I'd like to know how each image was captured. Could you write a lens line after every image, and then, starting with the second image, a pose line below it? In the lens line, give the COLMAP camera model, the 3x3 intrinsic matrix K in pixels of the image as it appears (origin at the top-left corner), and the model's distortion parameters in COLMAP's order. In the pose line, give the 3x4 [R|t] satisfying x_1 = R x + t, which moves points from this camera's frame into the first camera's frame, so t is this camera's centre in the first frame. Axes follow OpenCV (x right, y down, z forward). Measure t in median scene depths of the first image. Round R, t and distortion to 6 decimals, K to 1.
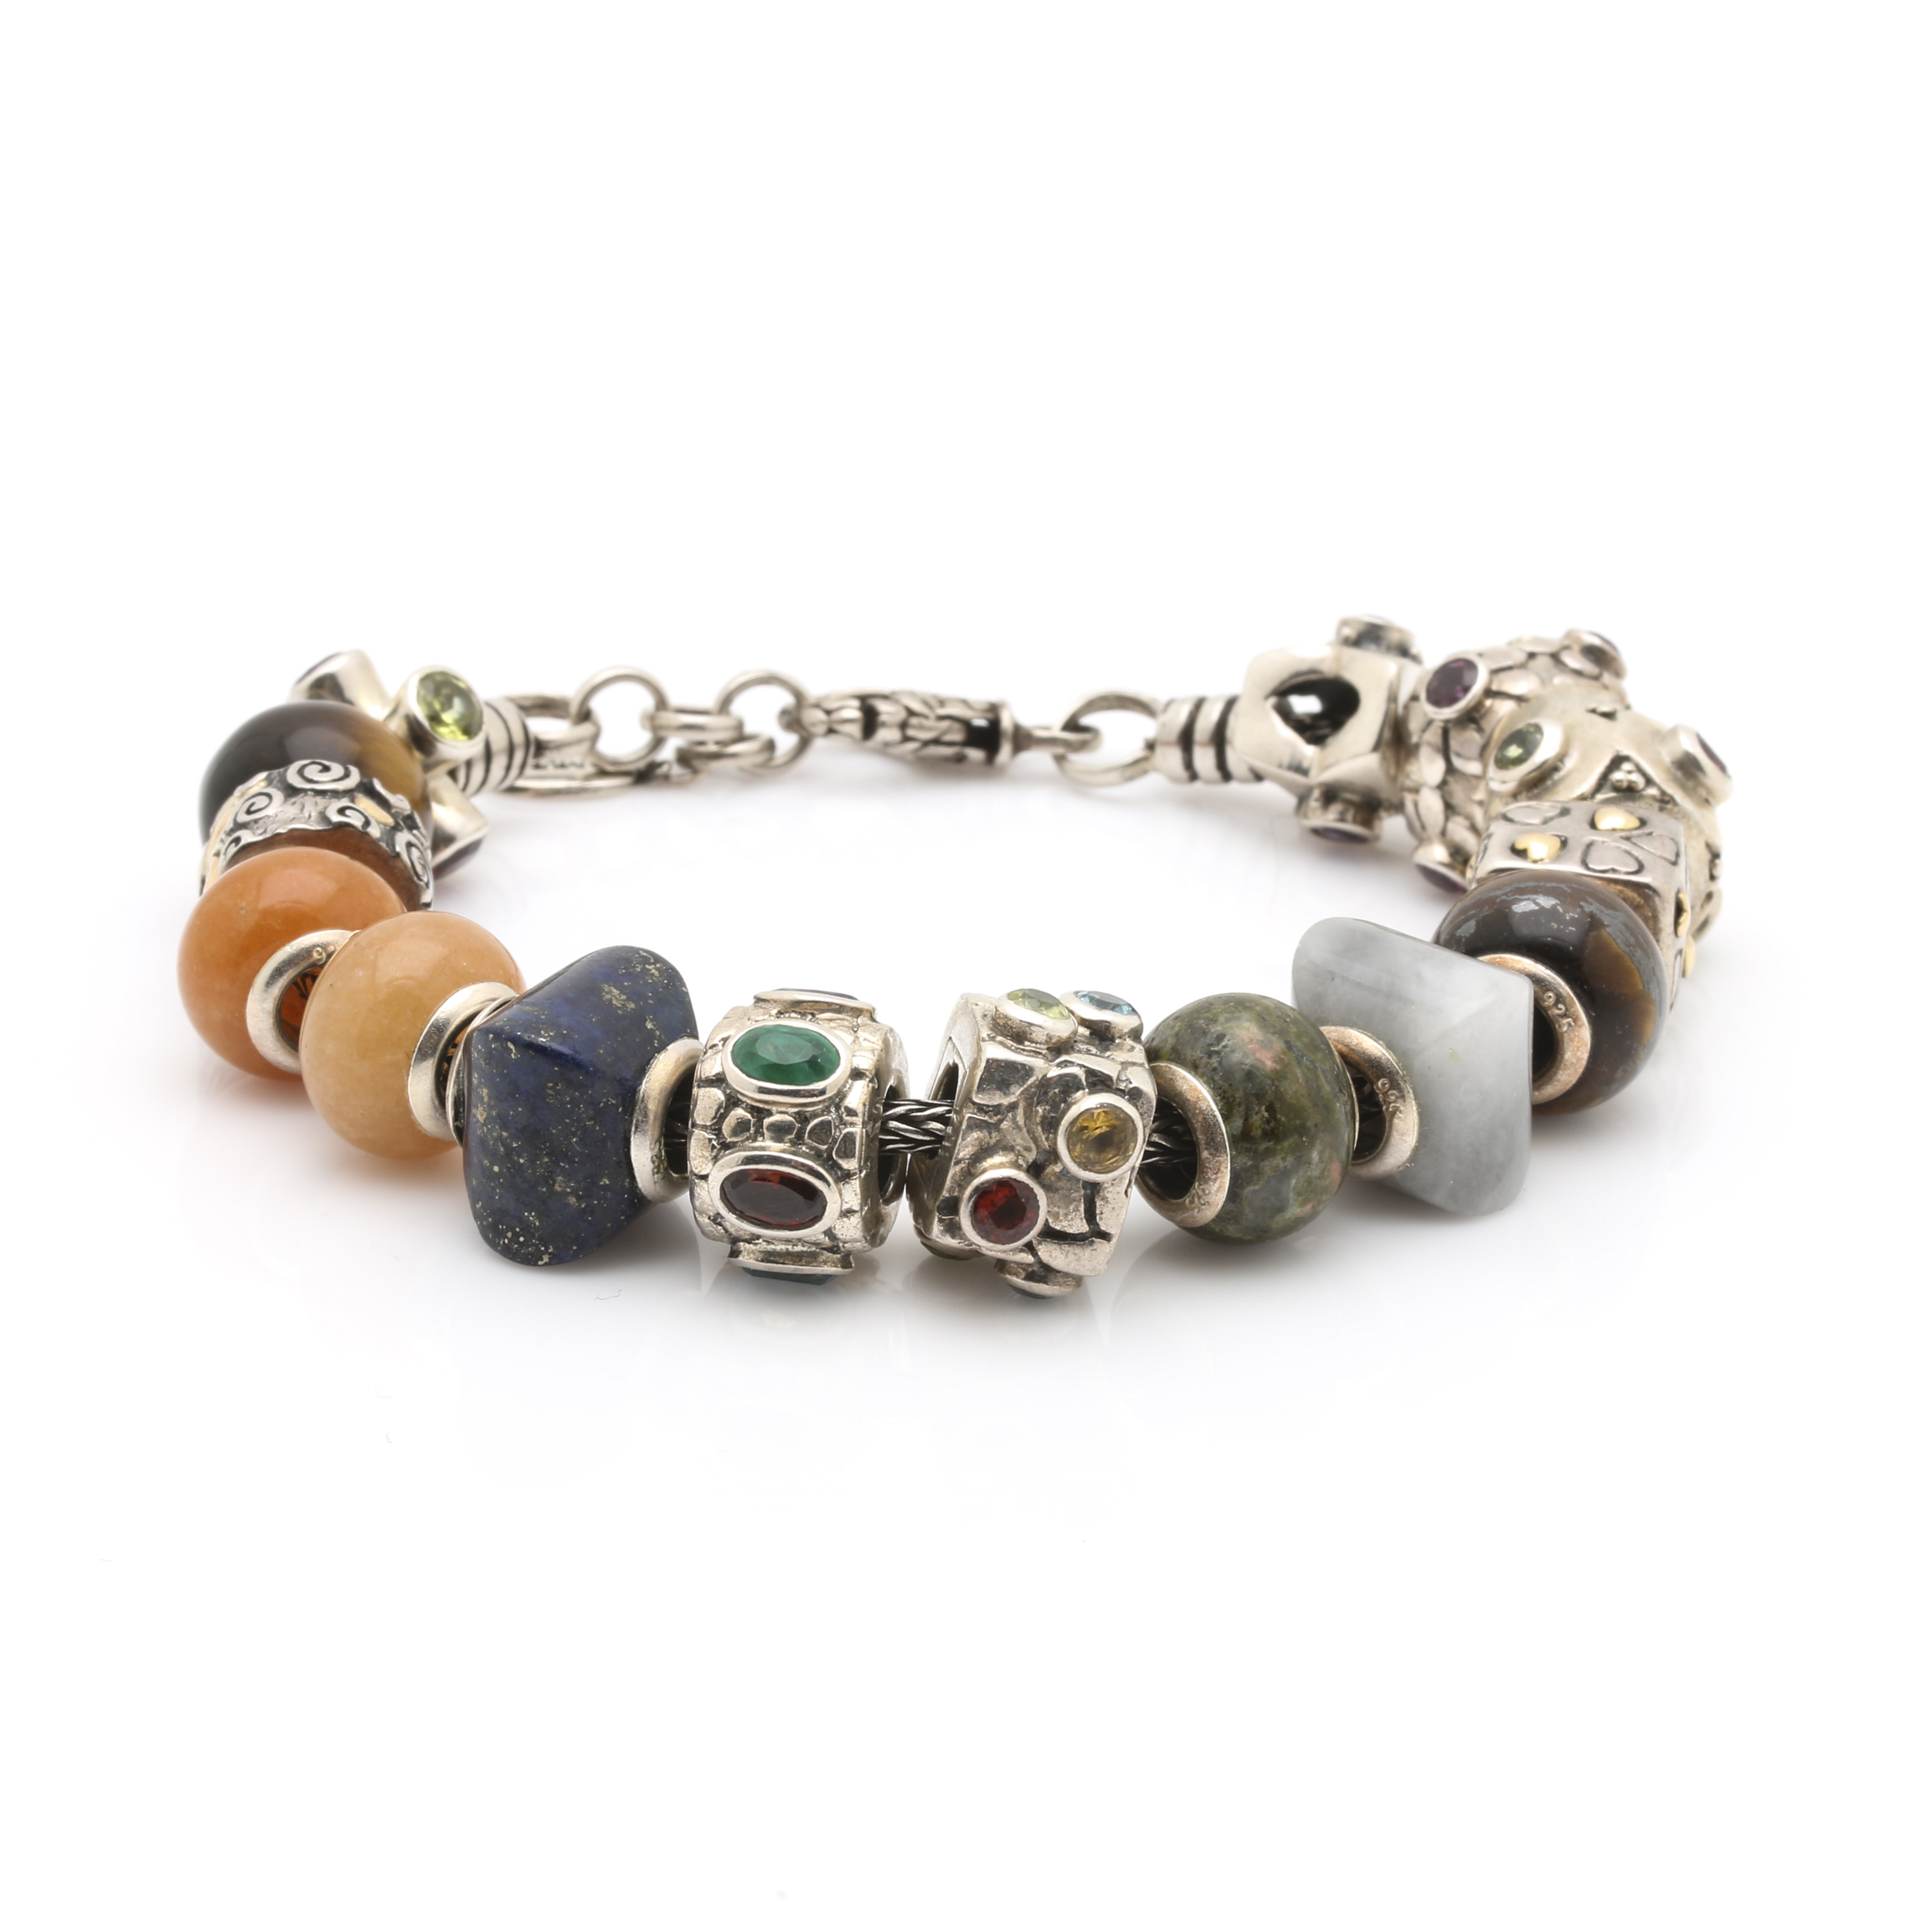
lens RADIAL K [[8862.0, 0, 966.0], [0, 8862.0, 966.6], [0, 0, 1]] dist [-0.083776, 0.000000]
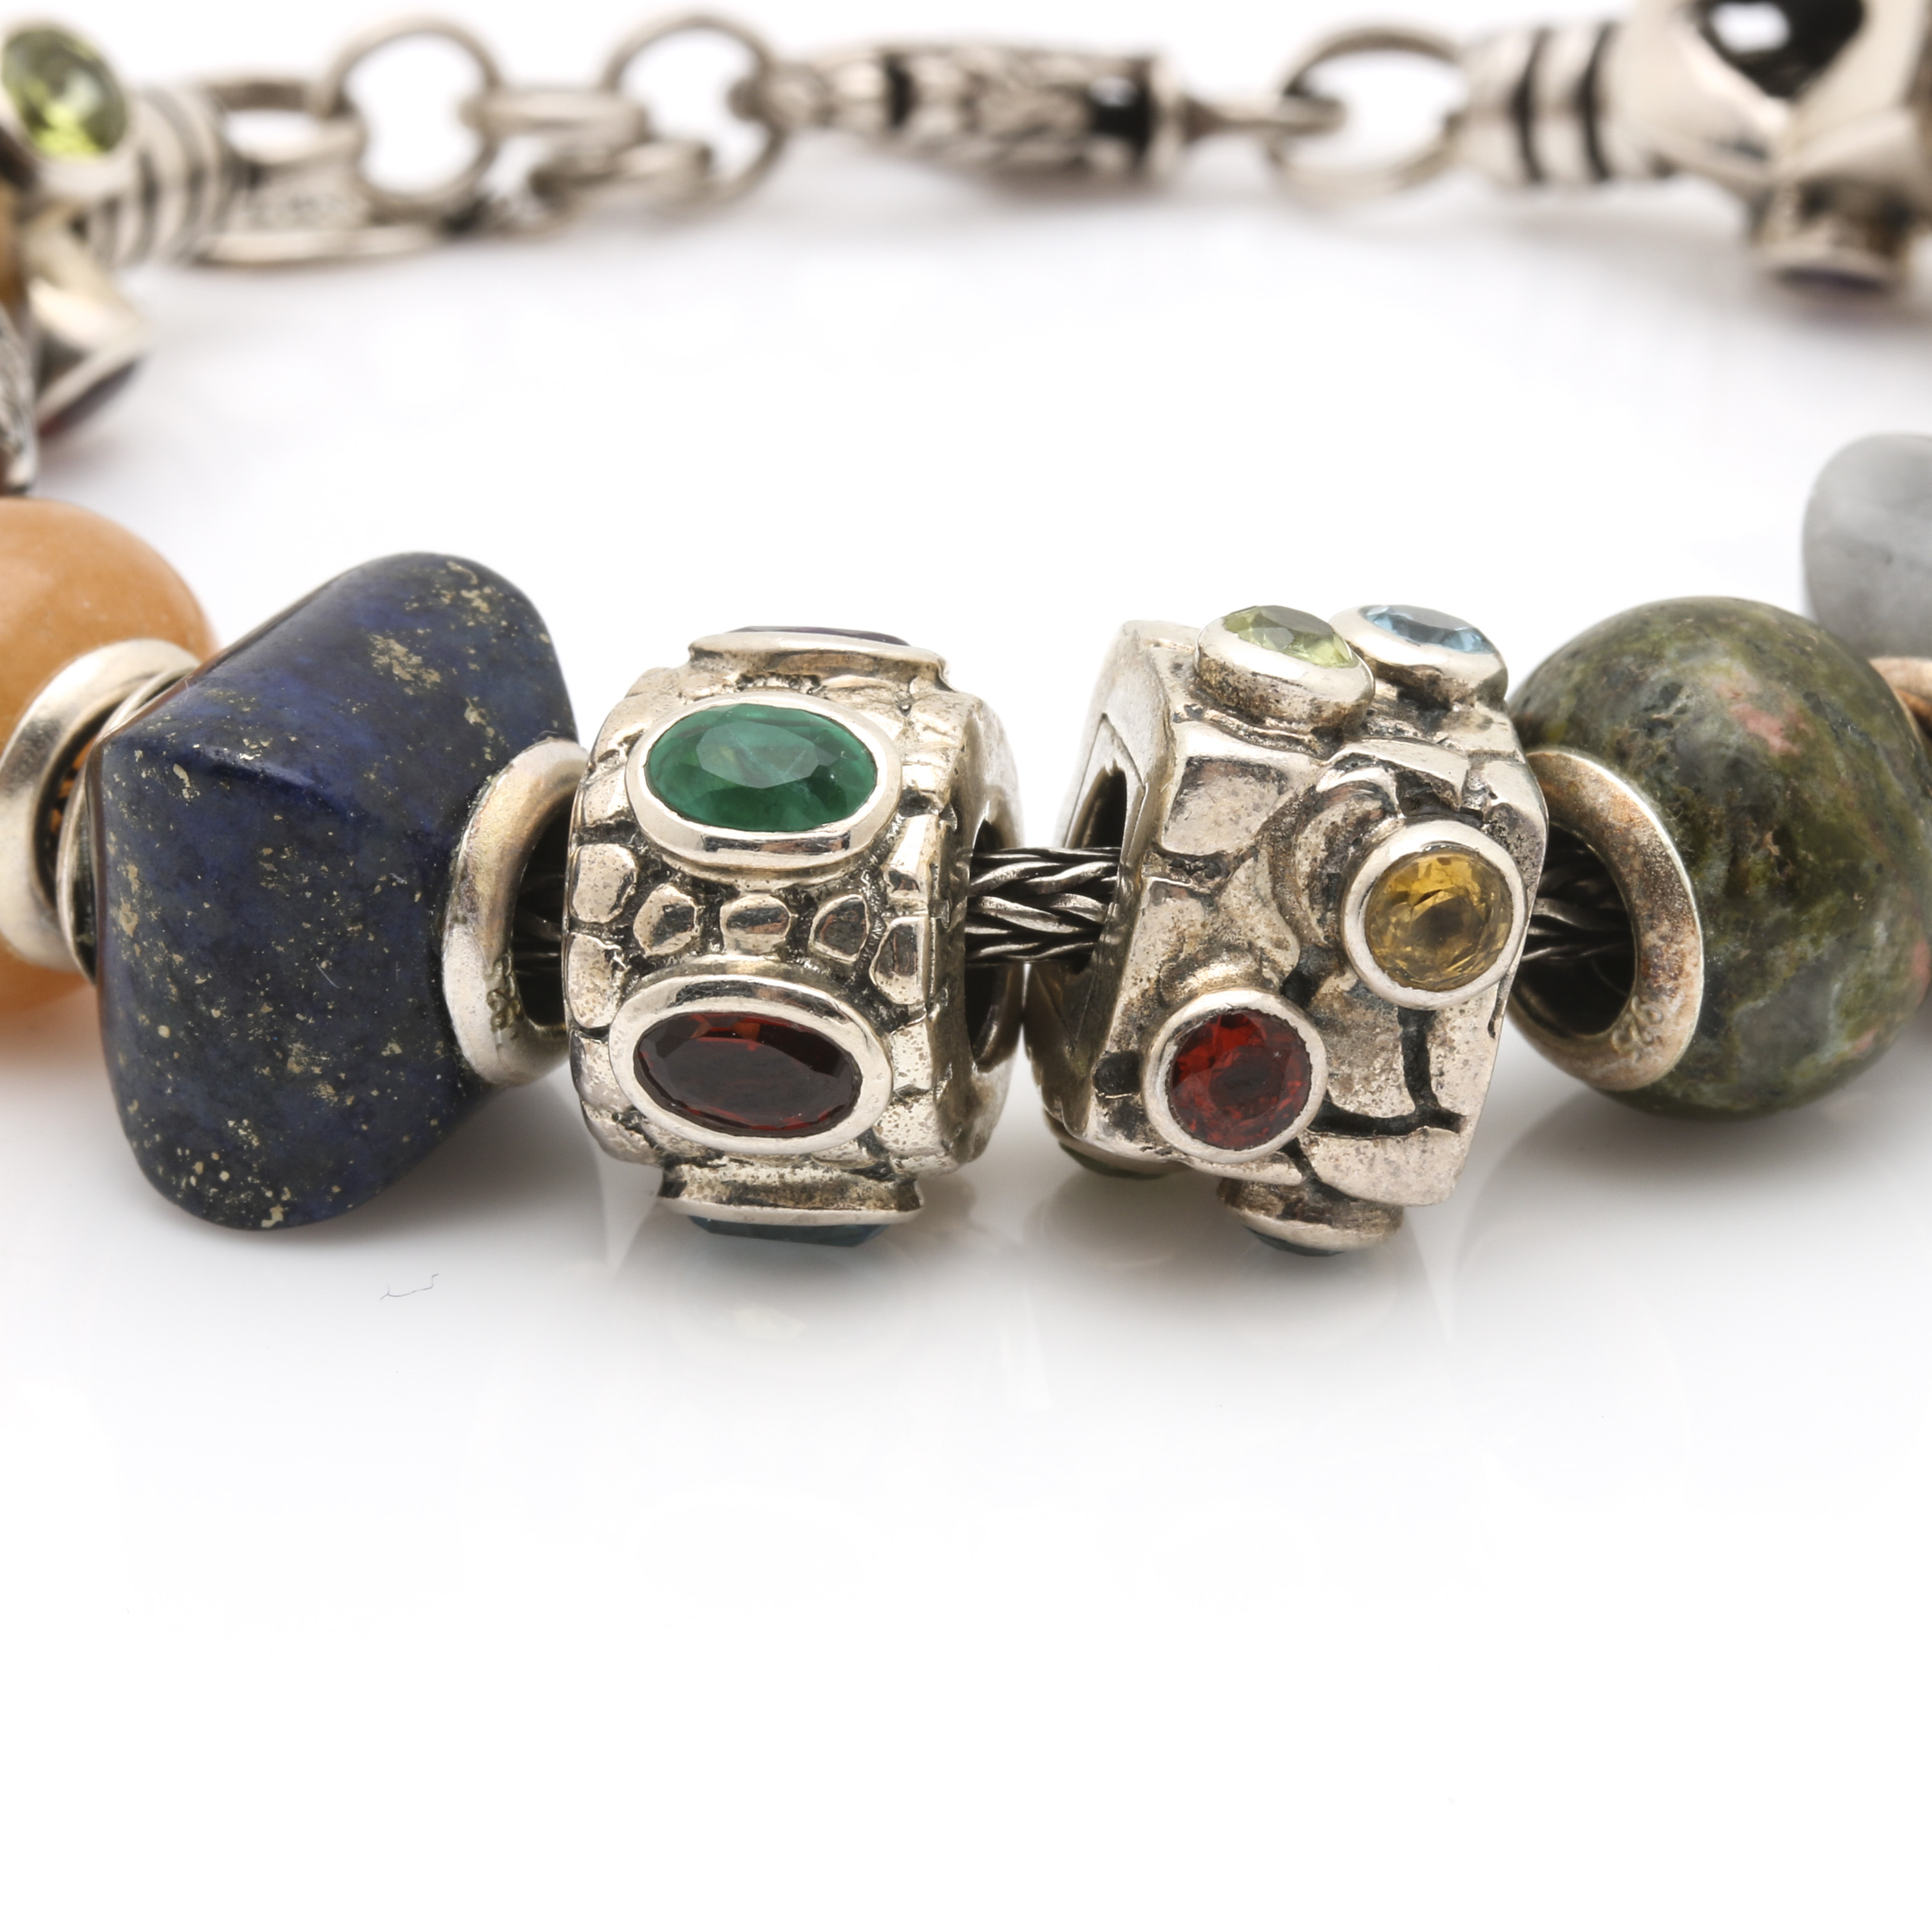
lens RADIAL K [[8862.0, 0, 964.7], [0, 8862.0, 965.2], [0, 0, 1]] dist [-0.083776, 0.000000]
pose [[0.999118, -0.041979, -0.001112, -0.009325], [0.041989, 0.998257, 0.041470, 0.001339], [-0.000631, -0.041480, 0.999139, 0.523470]]
